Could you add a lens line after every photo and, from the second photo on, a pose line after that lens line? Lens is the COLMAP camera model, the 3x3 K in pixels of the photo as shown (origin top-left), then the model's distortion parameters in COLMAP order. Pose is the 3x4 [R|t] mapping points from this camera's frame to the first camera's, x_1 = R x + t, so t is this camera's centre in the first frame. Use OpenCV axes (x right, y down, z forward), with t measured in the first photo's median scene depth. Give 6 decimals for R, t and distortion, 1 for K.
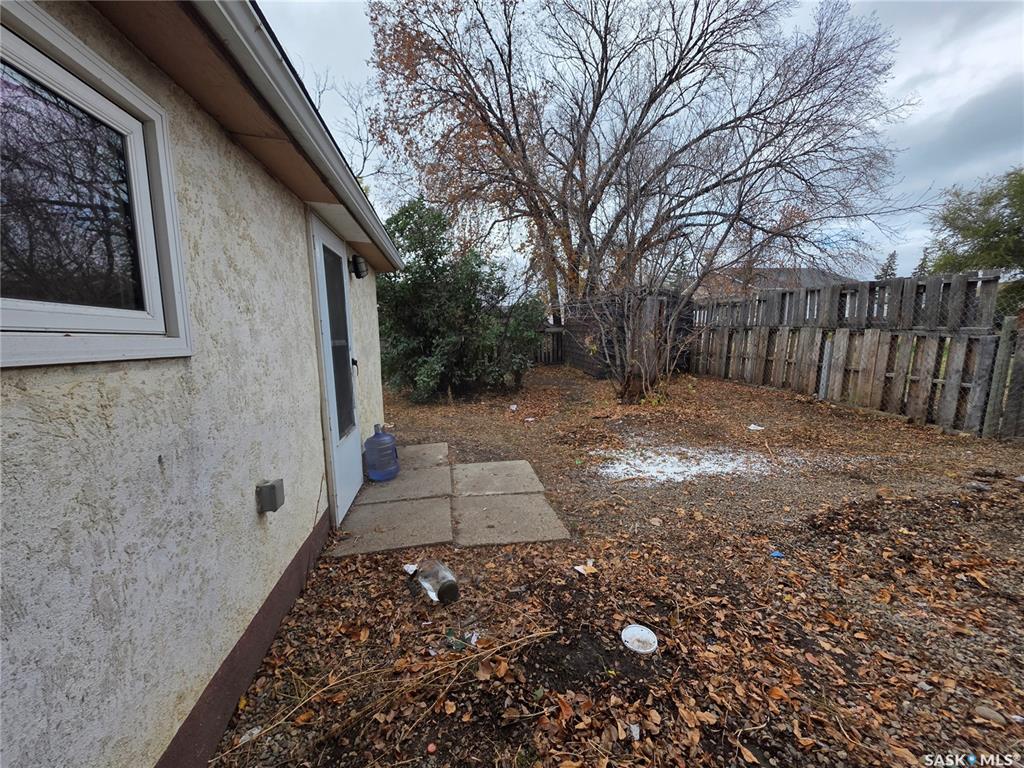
lens RADIAL K [[404.2, 0, 509.2], [0, 404.2, 383.2], [0, 0, 1]] dist [0.001780, 0.000465]
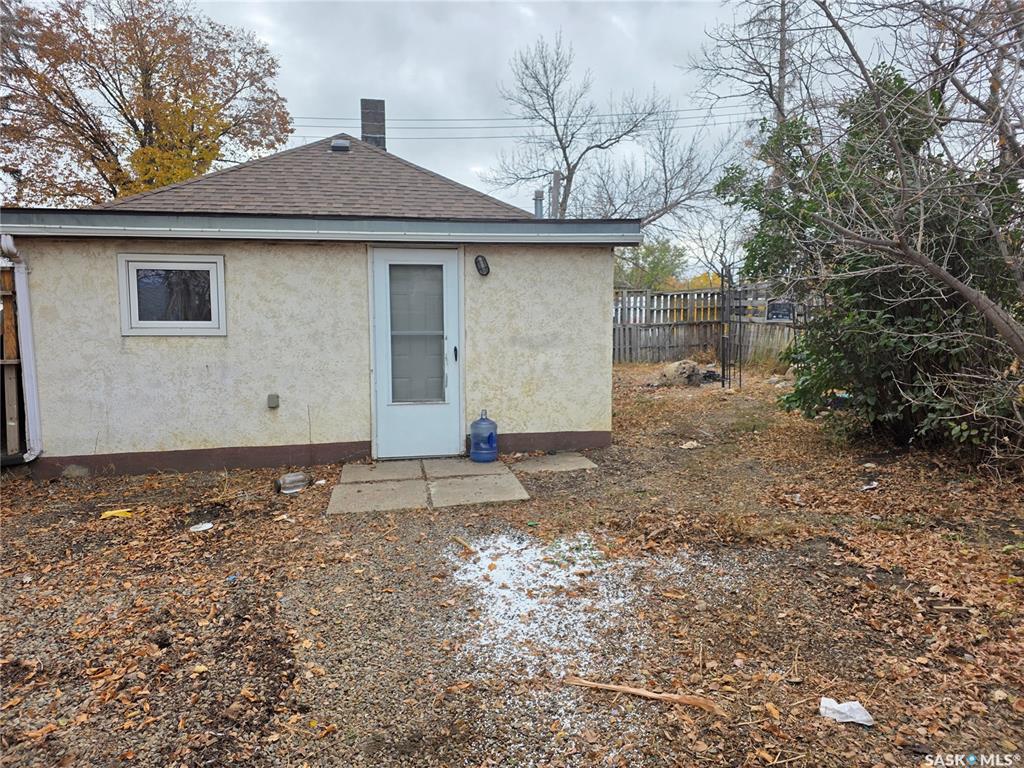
lens RADIAL K [[683.9, 0, 505.8], [0, 683.9, 381.2], [0, 0, 1]] dist [0.094664, -0.098613]
pose [[0.010621, 0.130450, -0.991398, 1.431116], [-0.117196, 0.984783, 0.128324, -0.209728], [0.993052, 0.114824, 0.025748, 0.983178]]
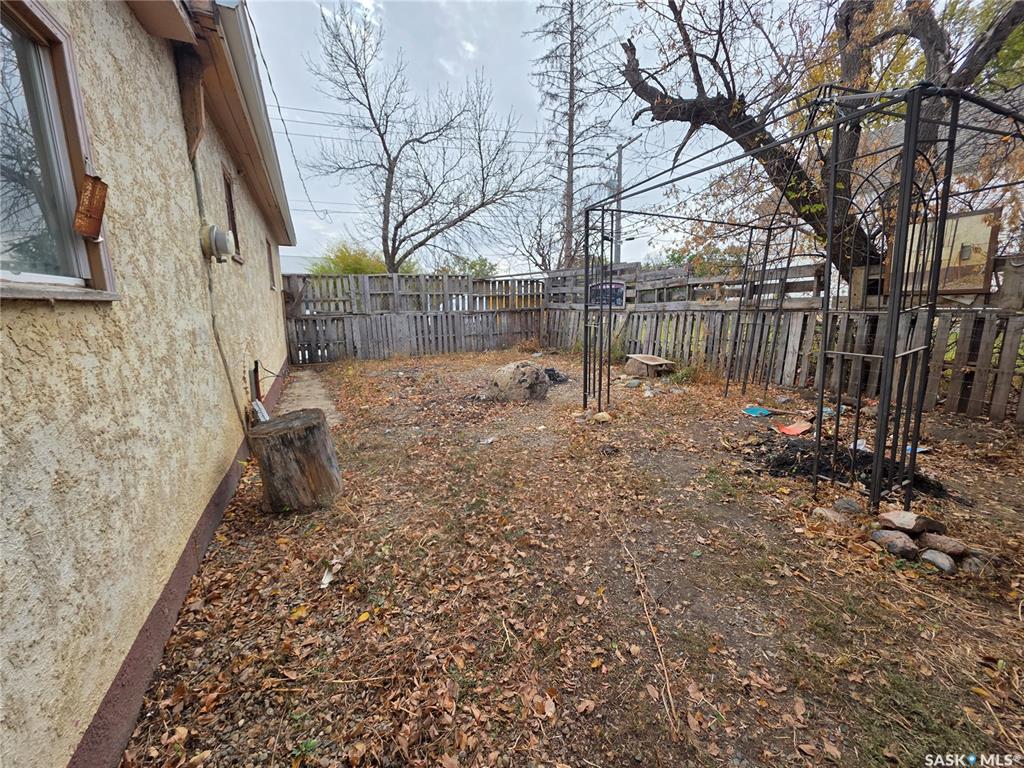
lens RADIAL K [[408.9, 0, 509.5], [0, 408.9, 382.5], [0, 0, 1]] dist [0.001334, 0.000893]
pose [[0.296218, 0.200992, -0.933733, -0.534922], [-0.119389, 0.977732, 0.172588, -0.144567], [0.947629, 0.060353, 0.313618, 1.436437]]
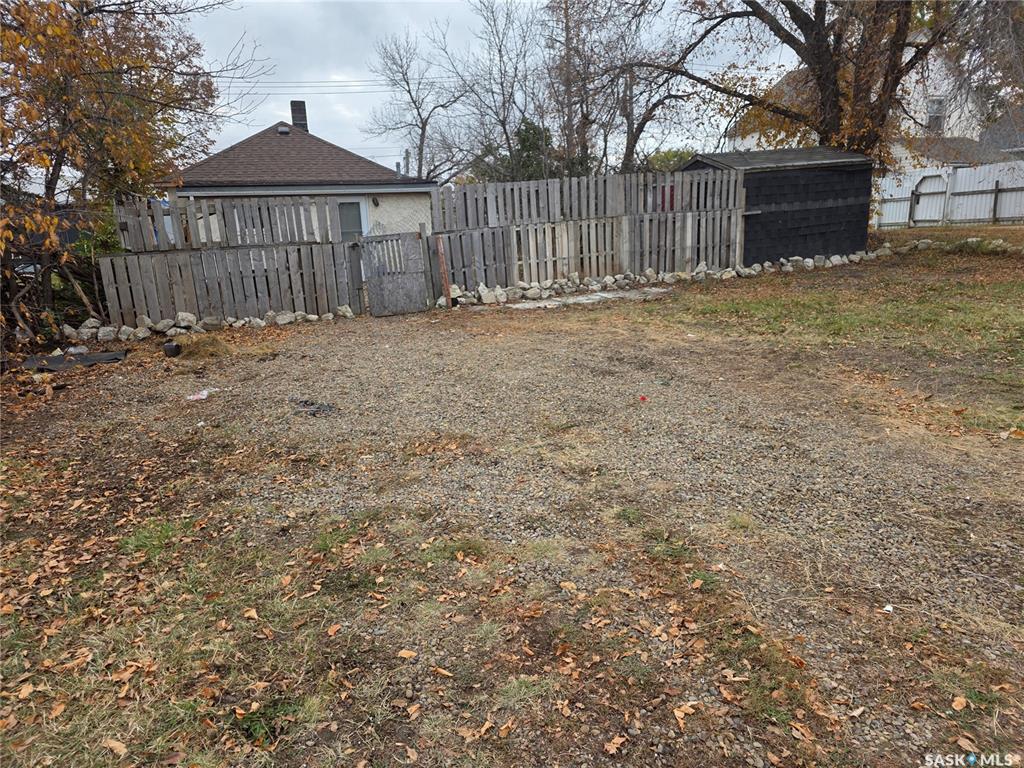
lens RADIAL K [[683.9, 0, 505.8], [0, 683.9, 381.2], [0, 0, 1]] dist [0.094664, -0.098613]
pose [[0.181711, 0.234363, -0.955016, 4.196702], [-0.082800, 0.971382, 0.222625, -0.208237], [0.979860, 0.038622, 0.195916, 0.930972]]
